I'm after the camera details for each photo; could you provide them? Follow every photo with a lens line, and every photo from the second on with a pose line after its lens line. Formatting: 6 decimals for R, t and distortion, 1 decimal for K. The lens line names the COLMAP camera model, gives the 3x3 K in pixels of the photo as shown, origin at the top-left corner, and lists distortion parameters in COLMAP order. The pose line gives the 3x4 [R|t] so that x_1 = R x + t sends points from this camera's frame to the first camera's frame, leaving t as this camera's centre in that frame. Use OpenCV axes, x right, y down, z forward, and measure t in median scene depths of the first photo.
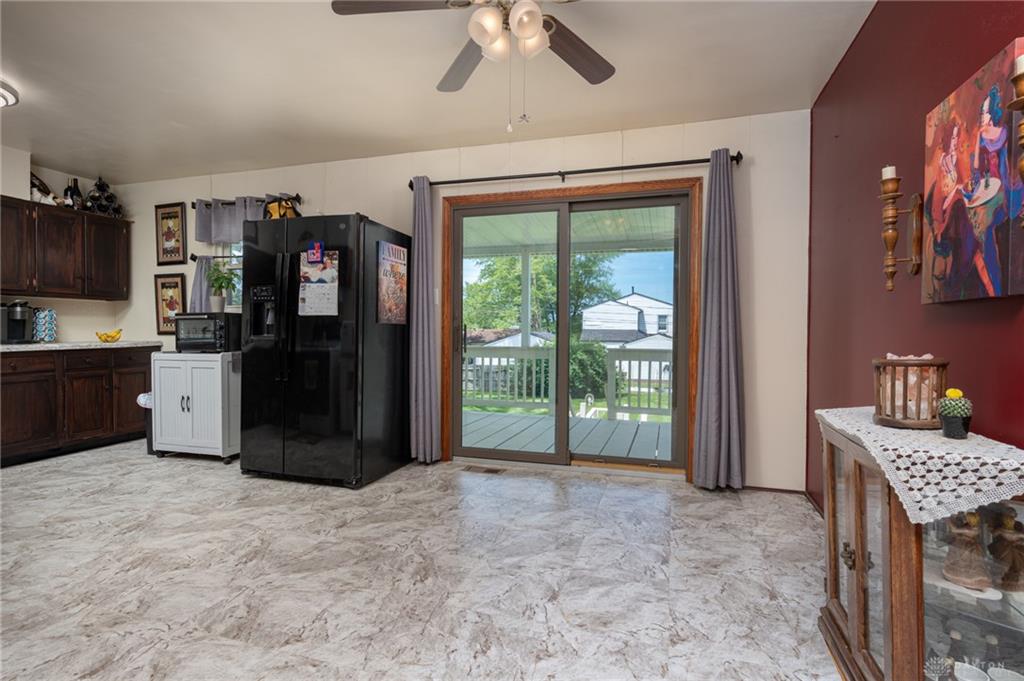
lens RADIAL K [[509.2, 0, 512.7], [0, 509.2, 341.6], [0, 0, 1]] dist [0.002690, -0.000728]
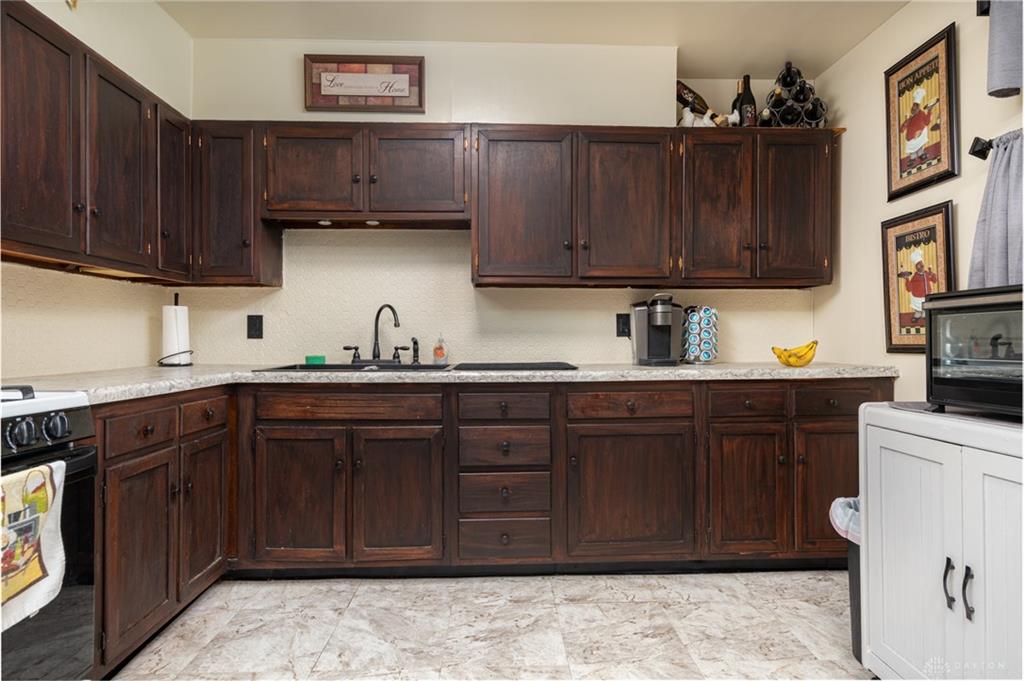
lens RADIAL K [[544.6, 0, 516.3], [0, 544.6, 338.8], [0, 0, 1]] dist [0.006624, 0.000088]
pose [[0.328809, -0.005599, -0.944380, -0.395991], [-0.016481, 0.999796, -0.011666, -0.016822], [0.944253, 0.019400, 0.328649, 0.605242]]
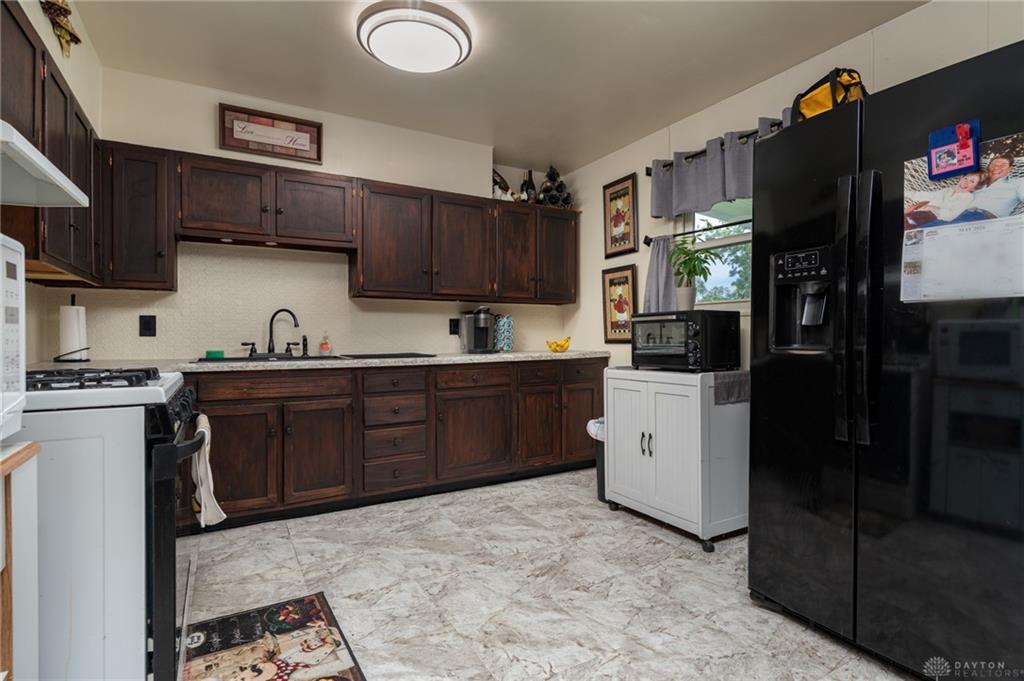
lens RADIAL K [[509.2, 0, 513.0], [0, 509.2, 338.5], [0, 0, 1]] dist [0.002690, -0.000728]
pose [[0.731378, -0.005935, -0.681946, -0.285271], [-0.006168, 0.999864, -0.015317, -0.008962], [0.681944, 0.015409, 0.731242, 0.348077]]
